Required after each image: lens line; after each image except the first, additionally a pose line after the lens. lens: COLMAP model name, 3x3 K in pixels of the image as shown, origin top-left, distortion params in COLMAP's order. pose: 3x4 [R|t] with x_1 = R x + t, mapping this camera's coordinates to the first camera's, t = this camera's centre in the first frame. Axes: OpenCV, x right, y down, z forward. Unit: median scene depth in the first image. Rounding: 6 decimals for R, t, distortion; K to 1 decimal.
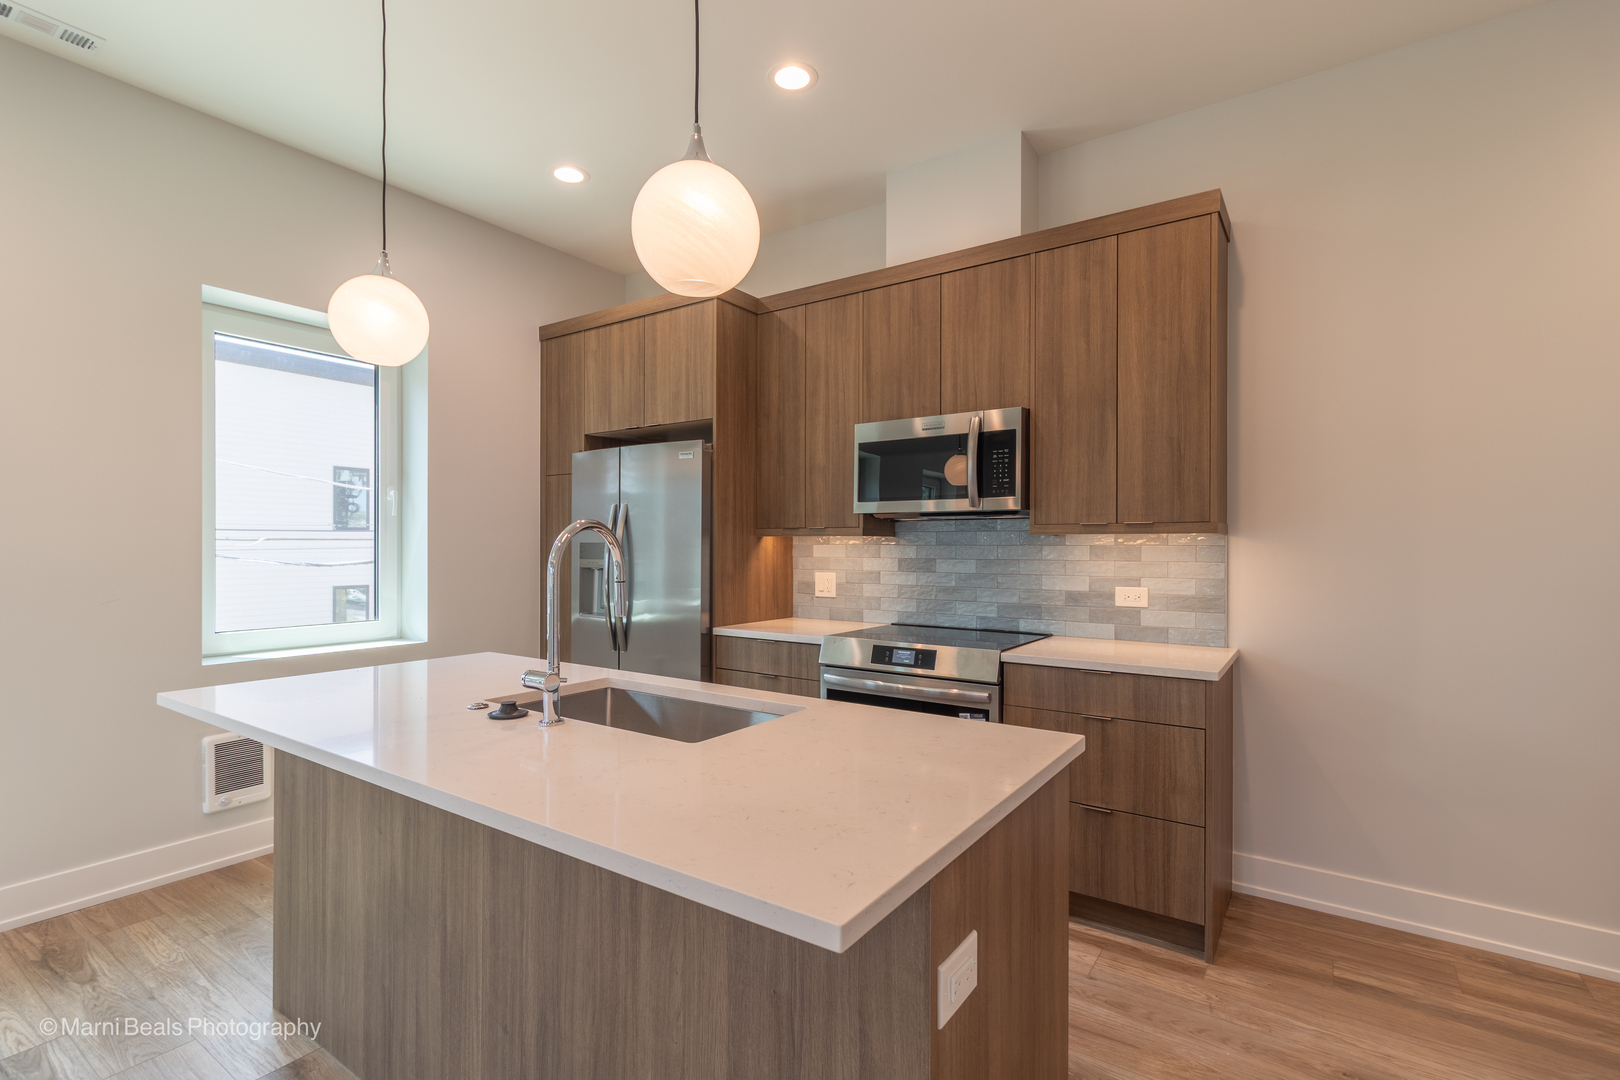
lens RADIAL K [[759.4, 0, 799.9], [0, 759.4, 549.2], [0, 0, 1]] dist [0.002236, -0.000612]
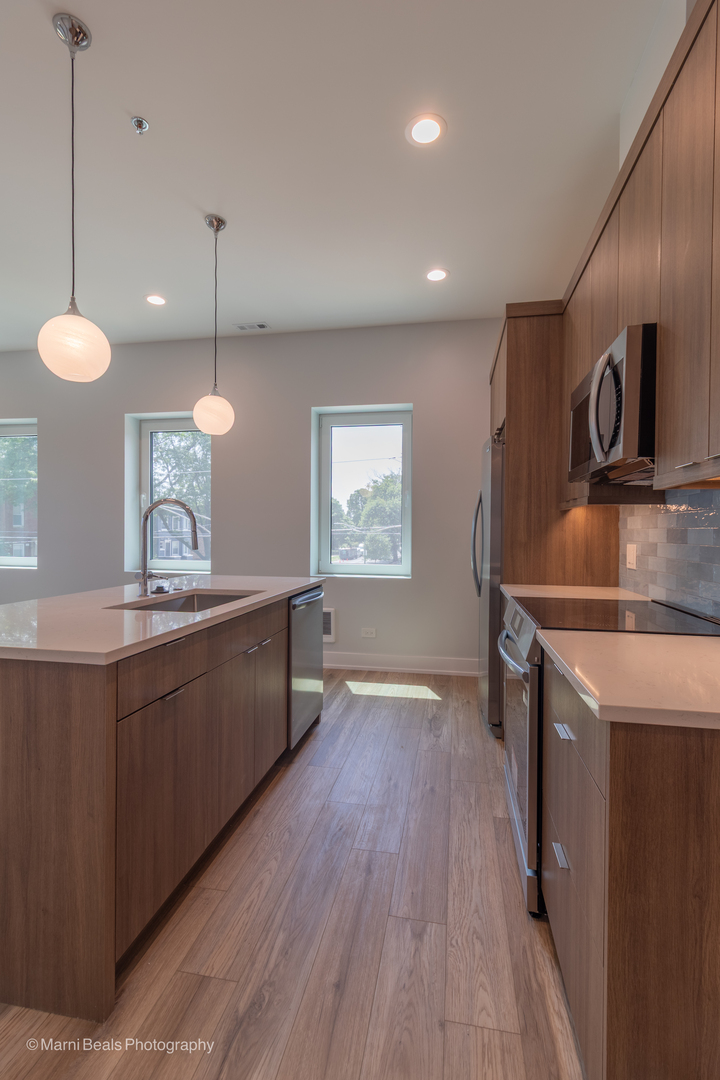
lens RADIAL K [[506.3, 0, 361.6], [0, 506.3, 537.3], [0, 0, 1]] dist [0.002236, -0.000612]
pose [[0.411961, 0.003618, -0.911194, 0.540306], [-0.005413, 0.999984, 0.001523, 0.025594], [0.911185, 0.004305, 0.411974, 0.444829]]
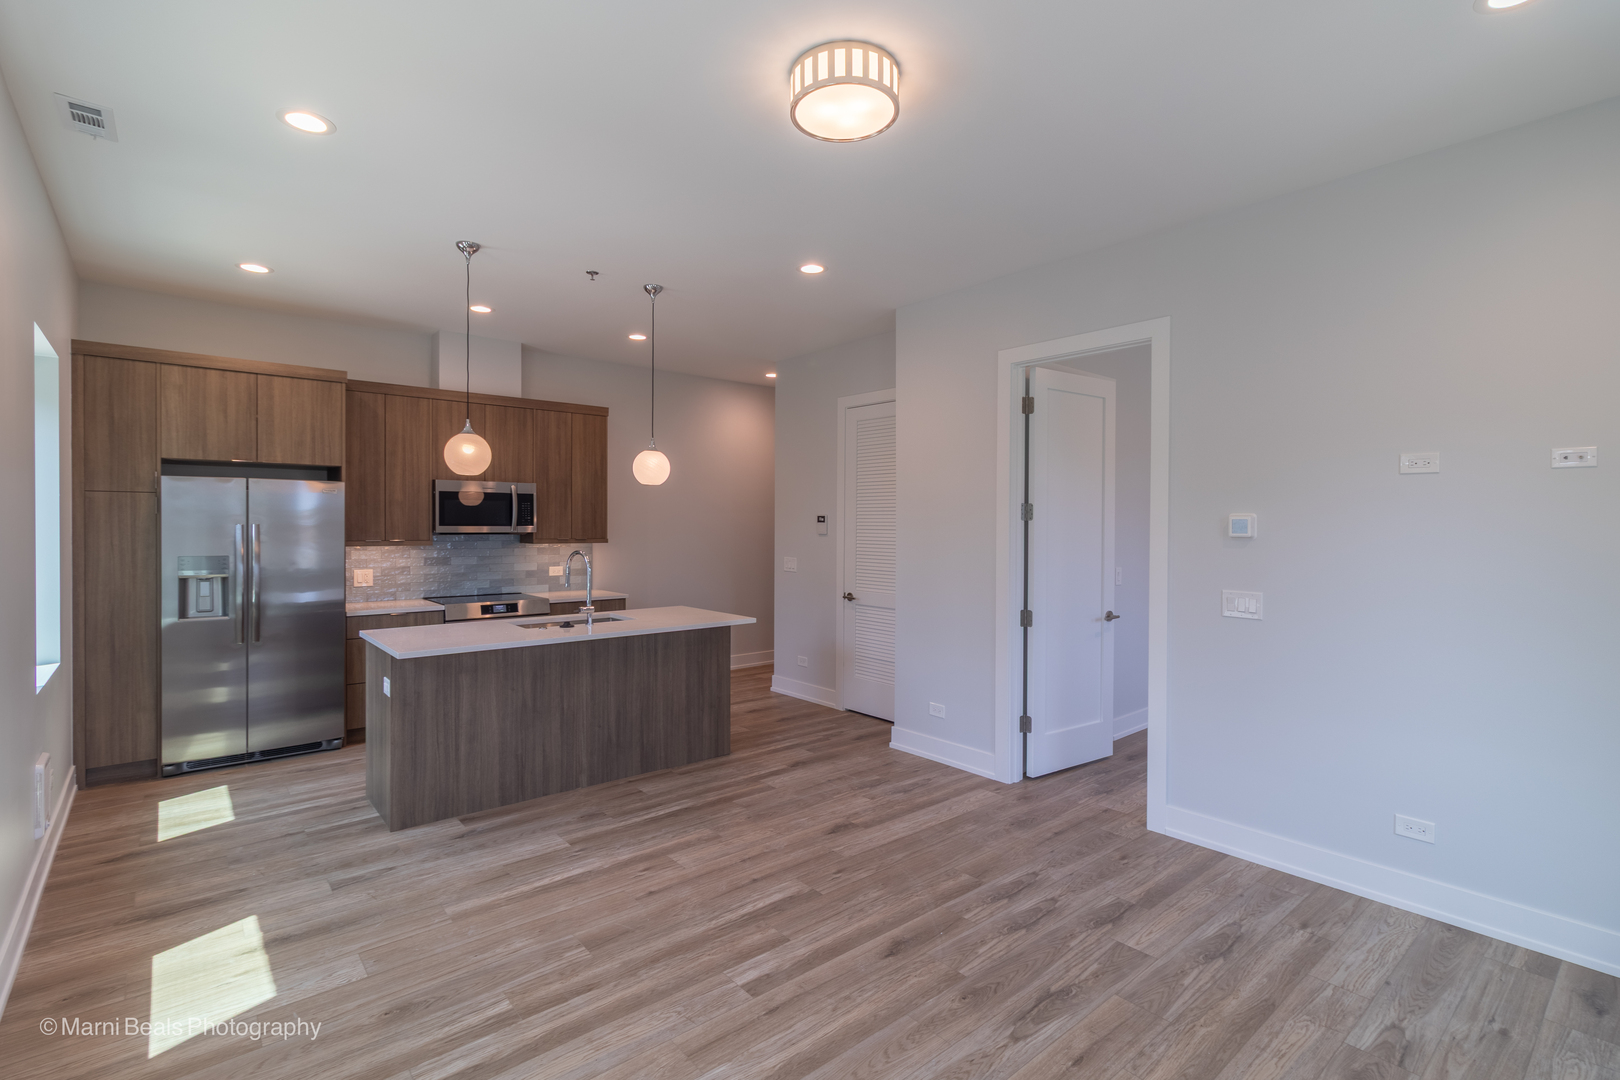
lens RADIAL K [[759.4, 0, 807.8], [0, 759.4, 534.3], [0, 0, 1]] dist [0.002236, -0.000612]
pose [[0.256911, -0.012855, 0.966349, -1.273538], [0.002658, 0.999917, 0.012594, -0.058429], [-0.966431, -0.000667, 0.256924, -0.218814]]
